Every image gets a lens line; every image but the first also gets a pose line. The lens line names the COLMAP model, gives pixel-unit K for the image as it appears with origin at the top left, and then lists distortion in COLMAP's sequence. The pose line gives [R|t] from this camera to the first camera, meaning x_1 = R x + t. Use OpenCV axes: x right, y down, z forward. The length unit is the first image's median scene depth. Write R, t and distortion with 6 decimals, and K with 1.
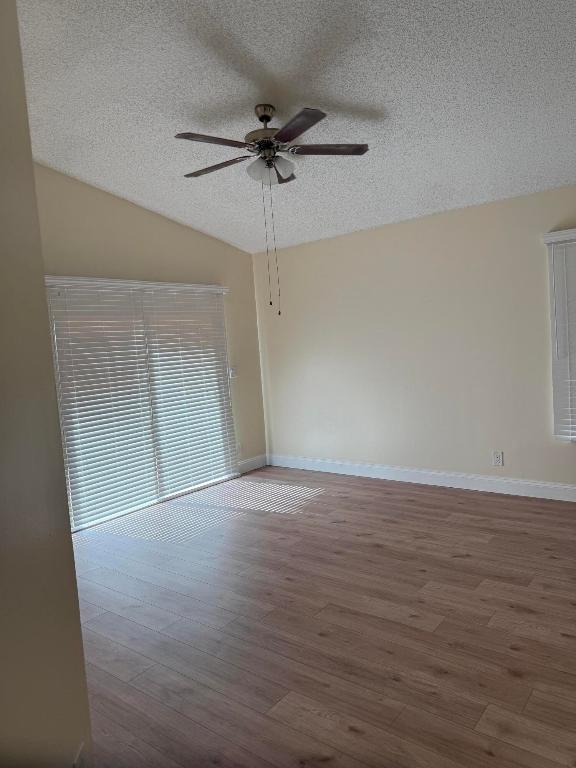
lens RADIAL K [[544.6, 0, 282.7], [0, 544.6, 387.3], [0, 0, 1]] dist [0.055252, -0.054479]
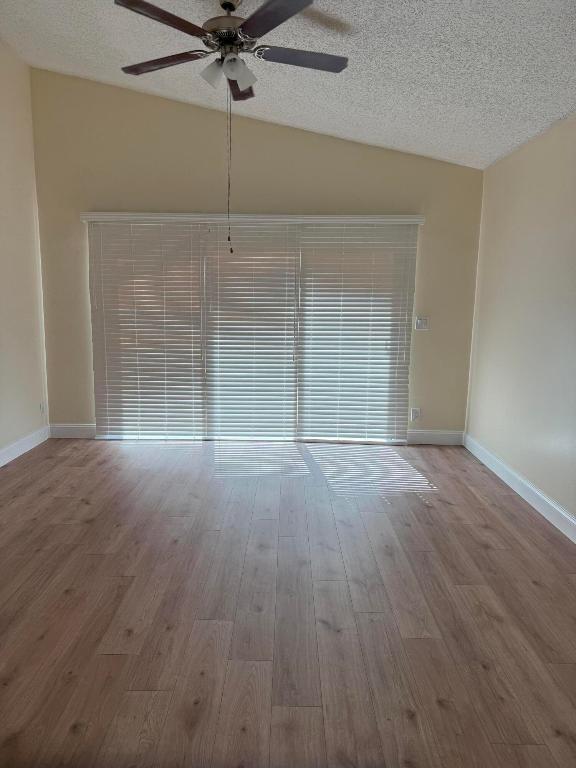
lens RADIAL K [[544.6, 0, 283.5], [0, 544.6, 379.5], [0, 0, 1]] dist [0.055252, -0.054479]
pose [[0.596001, 0.194910, -0.778969, 0.526101], [-0.114337, 0.980808, 0.157933, -0.059002], [0.794802, -0.005063, 0.606848, 0.387142]]
